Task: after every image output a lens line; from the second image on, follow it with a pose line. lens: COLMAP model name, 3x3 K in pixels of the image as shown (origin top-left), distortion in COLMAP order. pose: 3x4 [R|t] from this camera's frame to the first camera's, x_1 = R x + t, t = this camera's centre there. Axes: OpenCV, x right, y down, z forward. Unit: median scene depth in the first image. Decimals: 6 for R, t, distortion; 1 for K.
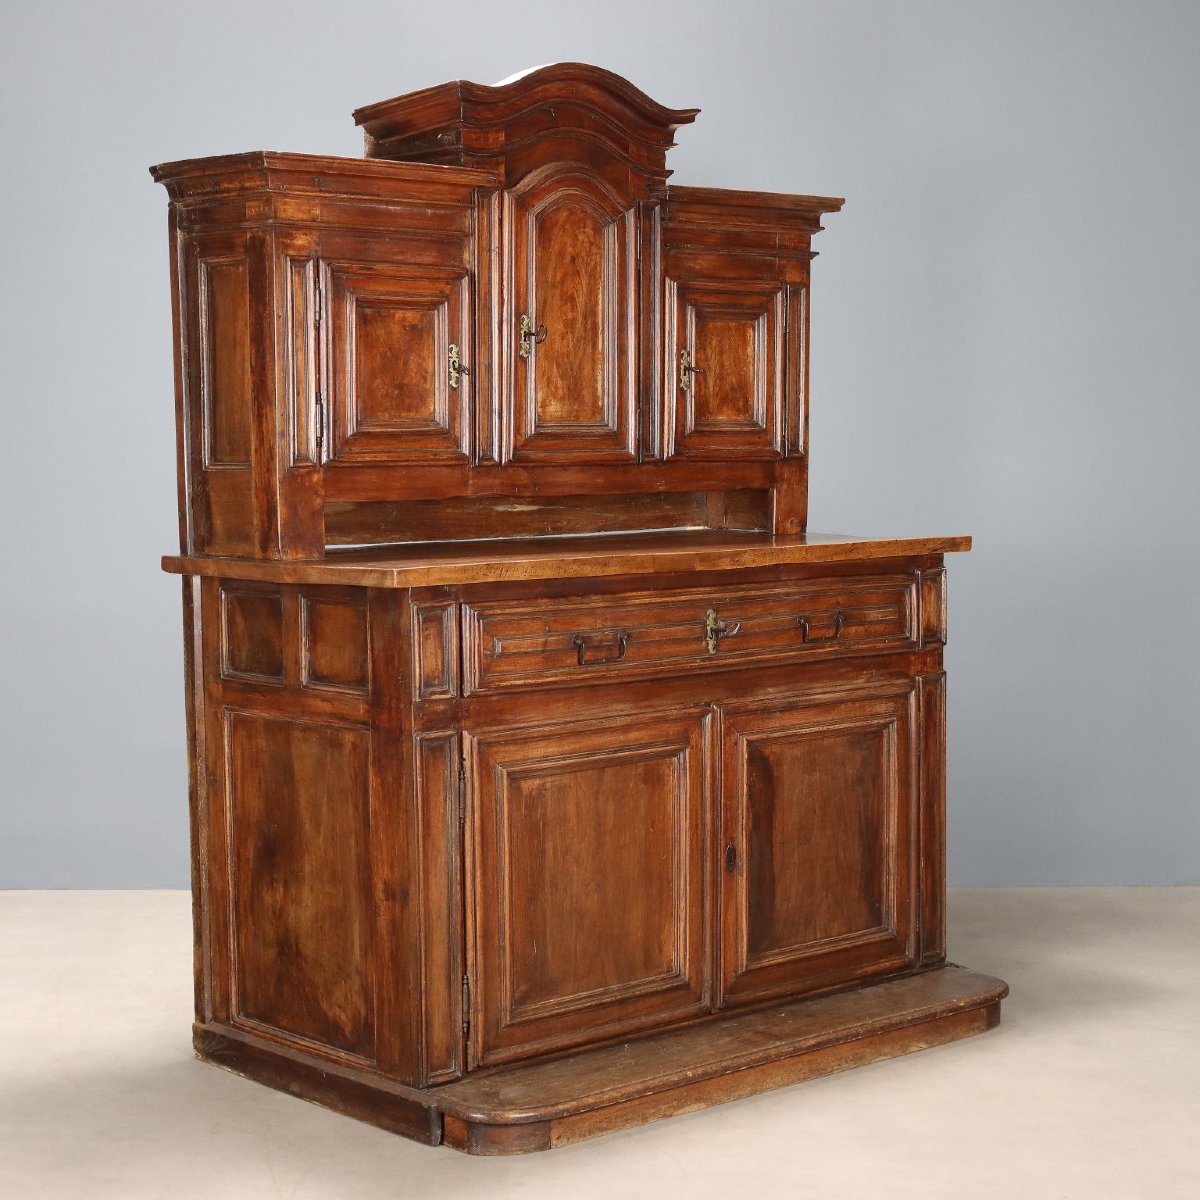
lens RADIAL K [[2335.9, 0, 599.7], [0, 2335.9, 611.4], [0, 0, 1]] dist [-0.002657, 0.000000]
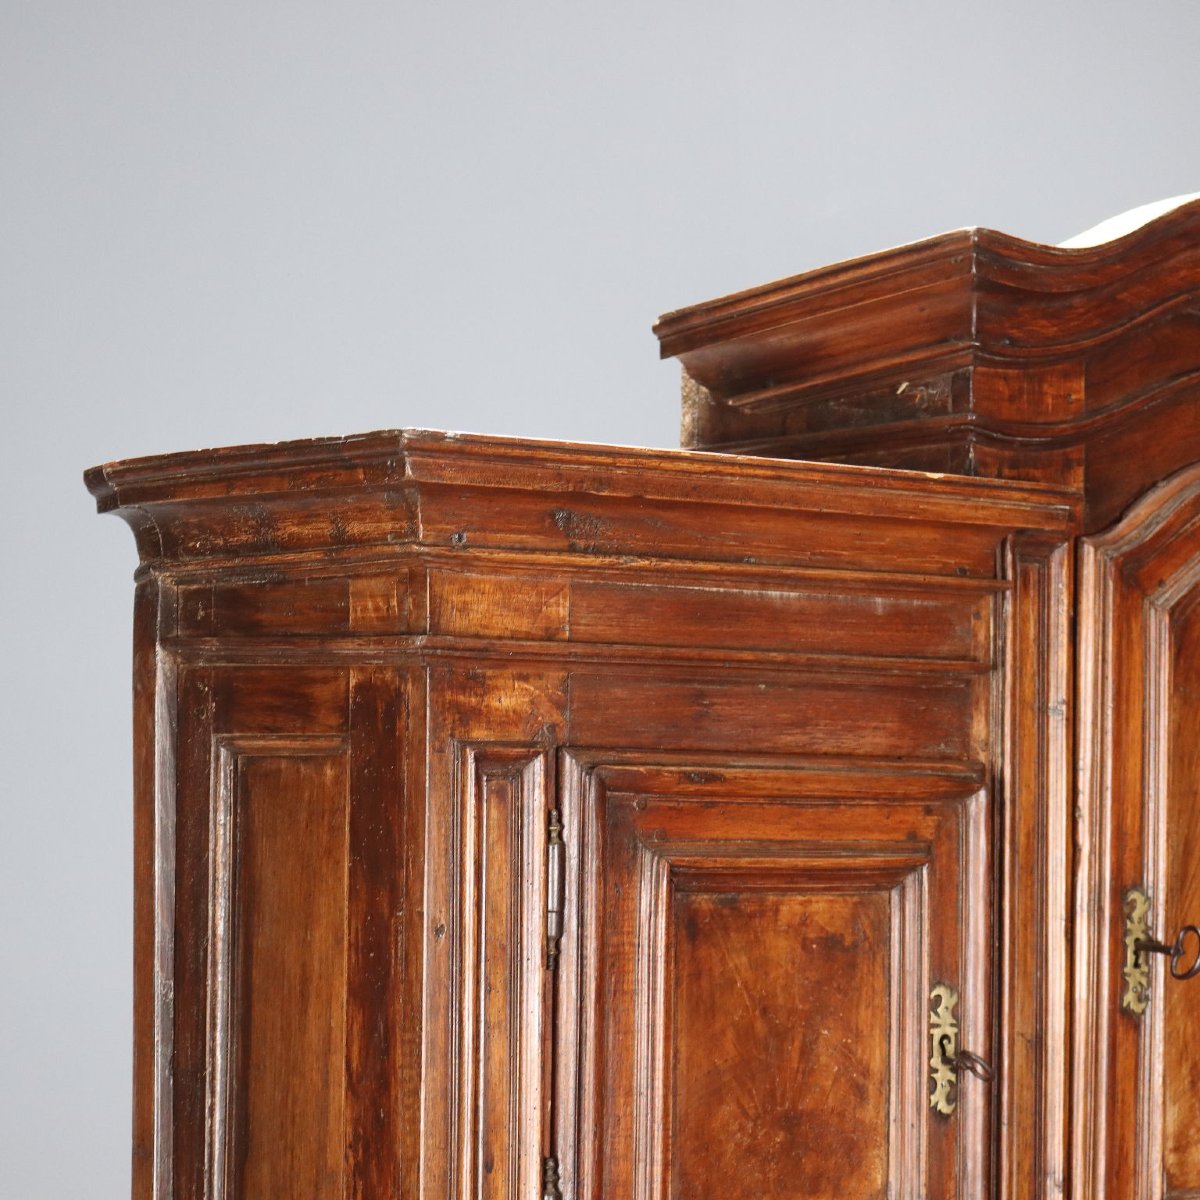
lens RADIAL K [[3296.8, 0, 590.6], [0, 3296.8, 606.2], [0, 0, 1]] dist [0.043155, 0.000000]
pose [[0.995624, 0.010892, -0.092810, -0.071119], [-0.023239, 0.990842, -0.133011, -0.106322], [0.090511, 0.134586, 0.986760, 0.522451]]
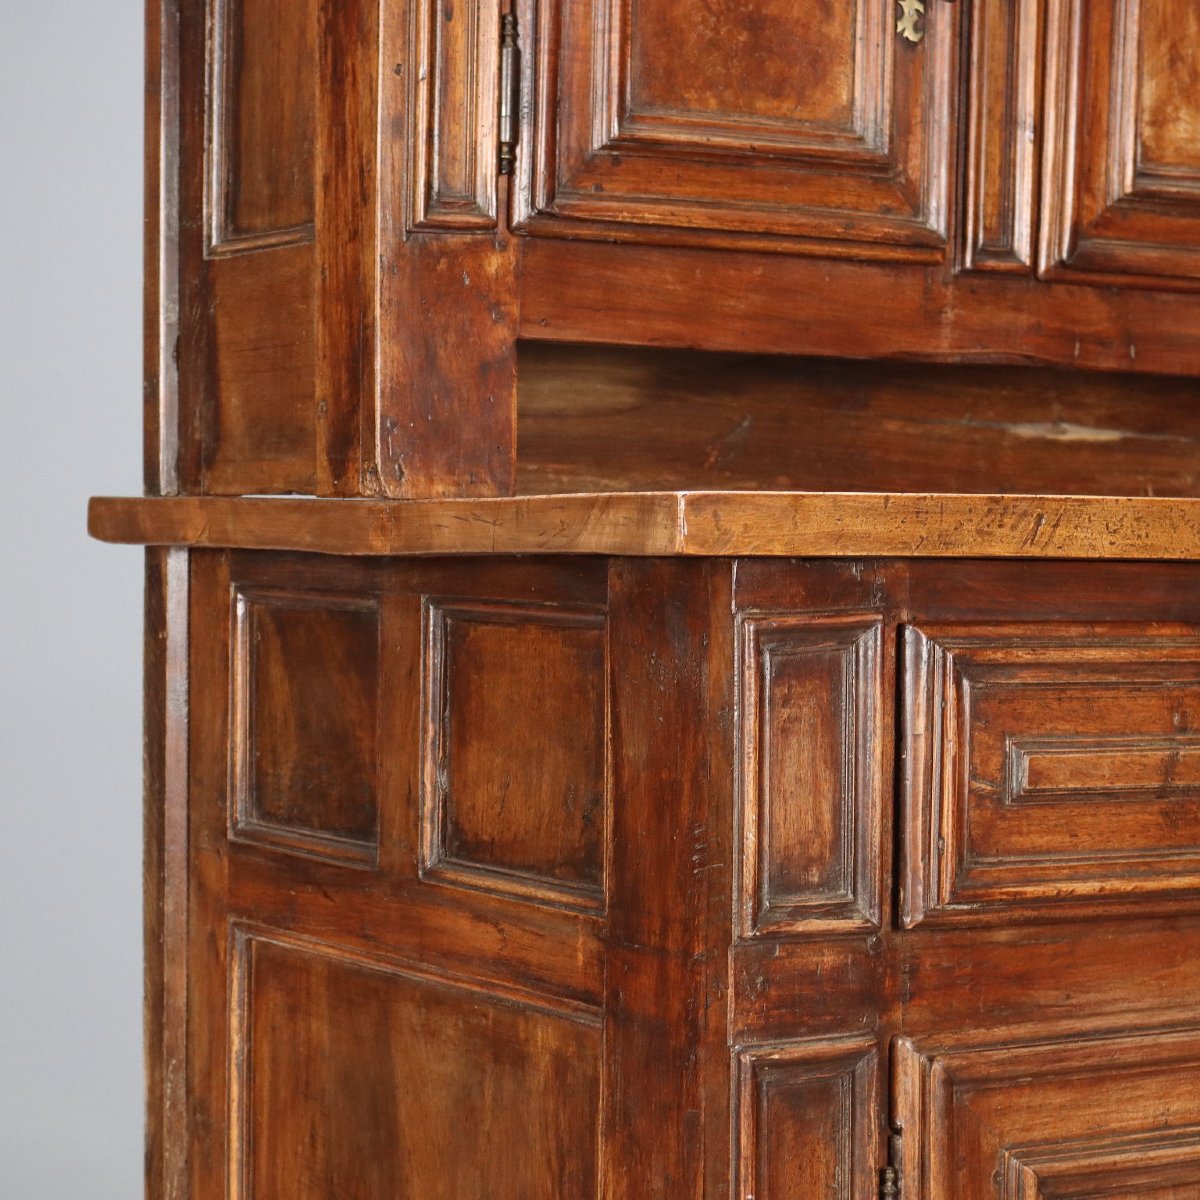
lens RADIAL K [[3186.2, 0, 596.2], [0, 3186.2, 600.5], [0, 0, 1]] dist [0.026343, 0.000000]
pose [[0.985545, 0.026339, -0.167355, -0.026663], [-0.035166, 0.998130, -0.050003, 0.014706], [0.165725, 0.055165, 0.984628, 0.533522]]
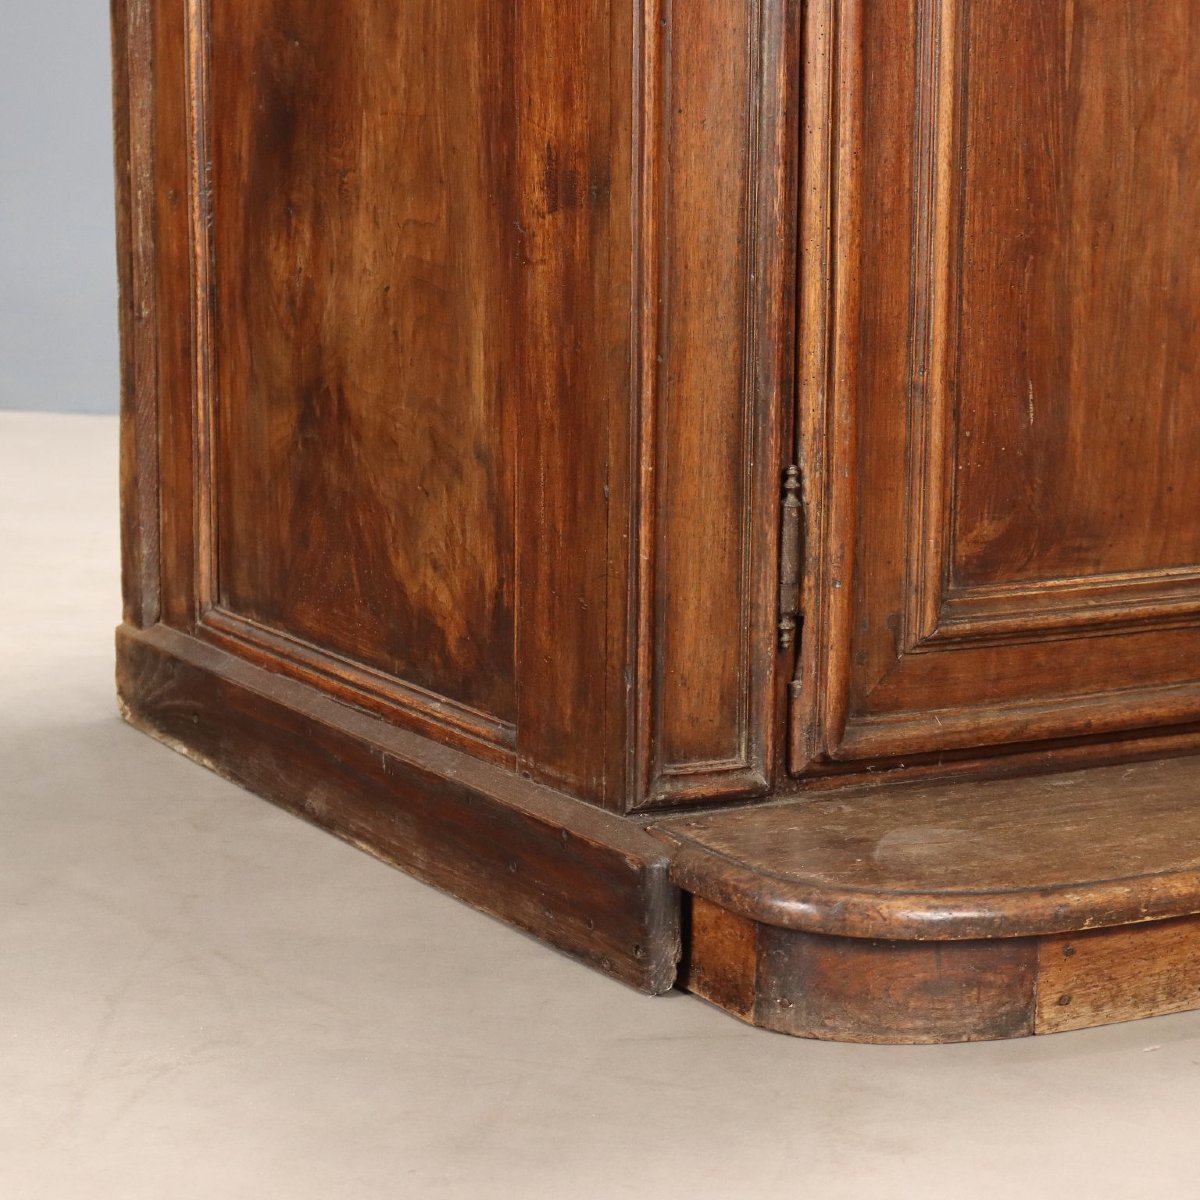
lens RADIAL K [[3186.2, 0, 595.3], [0, 3186.2, 601.4], [0, 0, 1]] dist [0.026343, 0.000000]
pose [[0.977140, 0.054224, -0.205565, 0.004653], [-0.034452, 0.994534, 0.098569, 0.124043], [0.209786, -0.089234, 0.973667, 0.540834]]
